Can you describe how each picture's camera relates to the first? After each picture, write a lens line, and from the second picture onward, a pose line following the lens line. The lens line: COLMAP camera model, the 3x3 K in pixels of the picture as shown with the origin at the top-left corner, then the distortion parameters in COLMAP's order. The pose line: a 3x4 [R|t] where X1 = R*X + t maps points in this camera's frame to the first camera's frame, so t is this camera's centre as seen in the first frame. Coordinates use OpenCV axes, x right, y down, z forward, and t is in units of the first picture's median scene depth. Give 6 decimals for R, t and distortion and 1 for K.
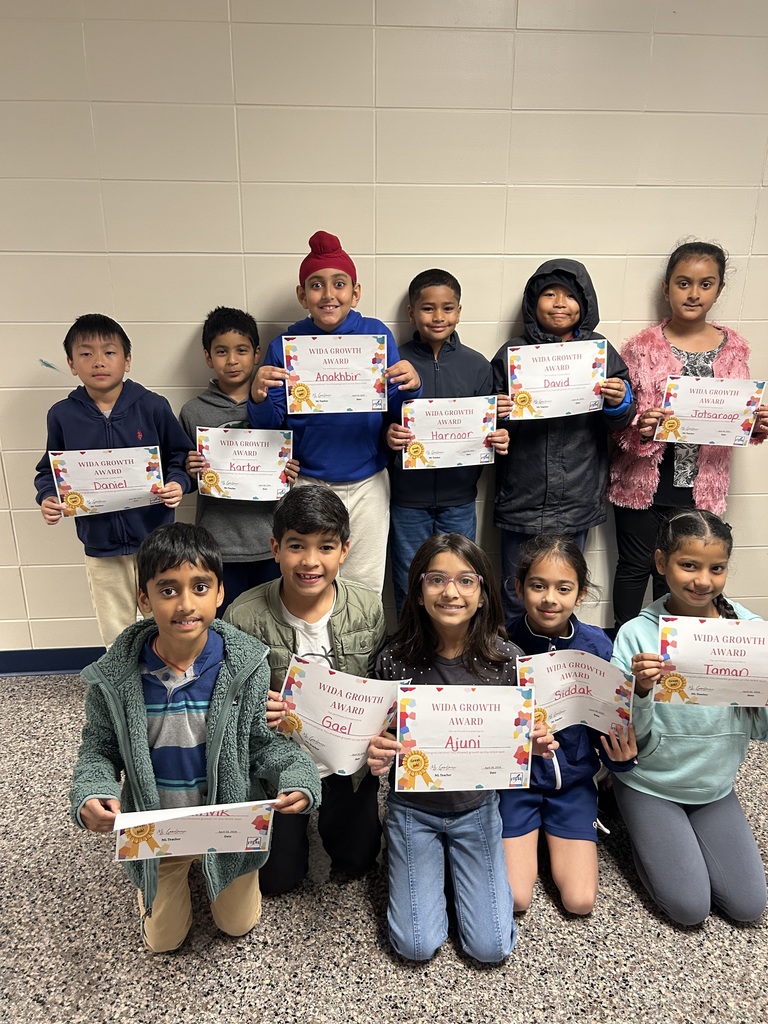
lens RADIAL K [[777.1, 0, 387.8], [0, 777.1, 514.4], [0, 0, 1]] dist [0.016948, -0.042394]
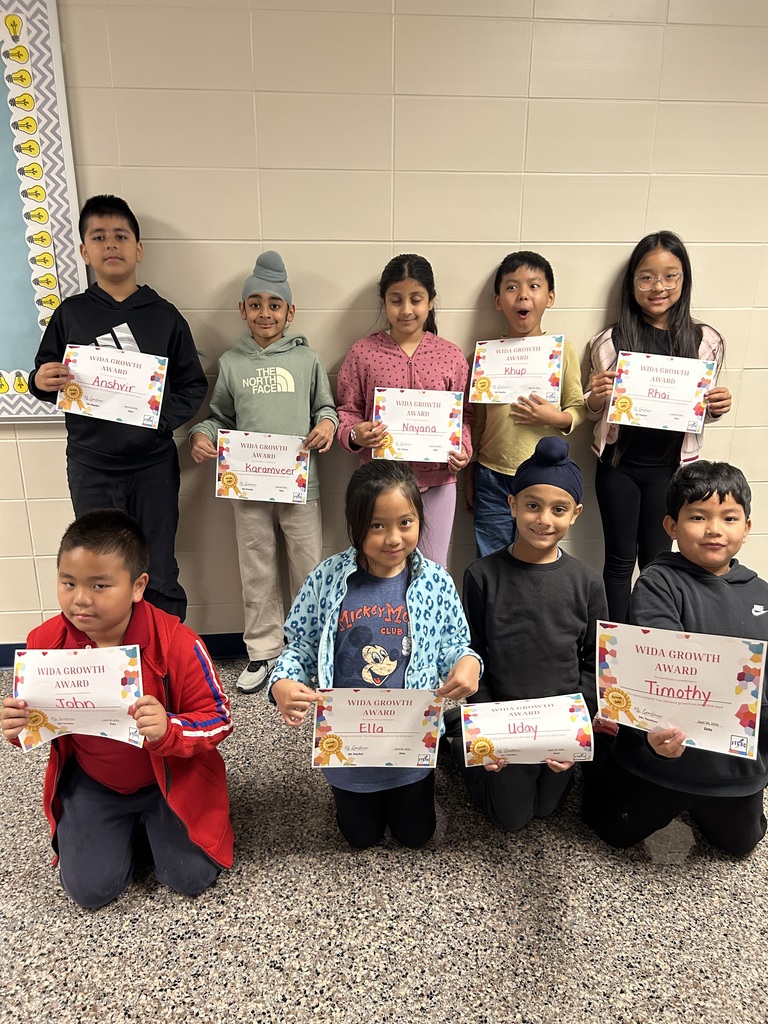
lens RADIAL K [[777.1, 0, 388.0], [0, 777.1, 509.8], [0, 0, 1]] dist [0.016948, -0.042394]
pose [[0.999971, -0.002364, 0.007264, -0.301030], [0.002306, 0.999966, 0.007971, 0.011357], [-0.007282, -0.007954, 0.999942, -0.032986]]
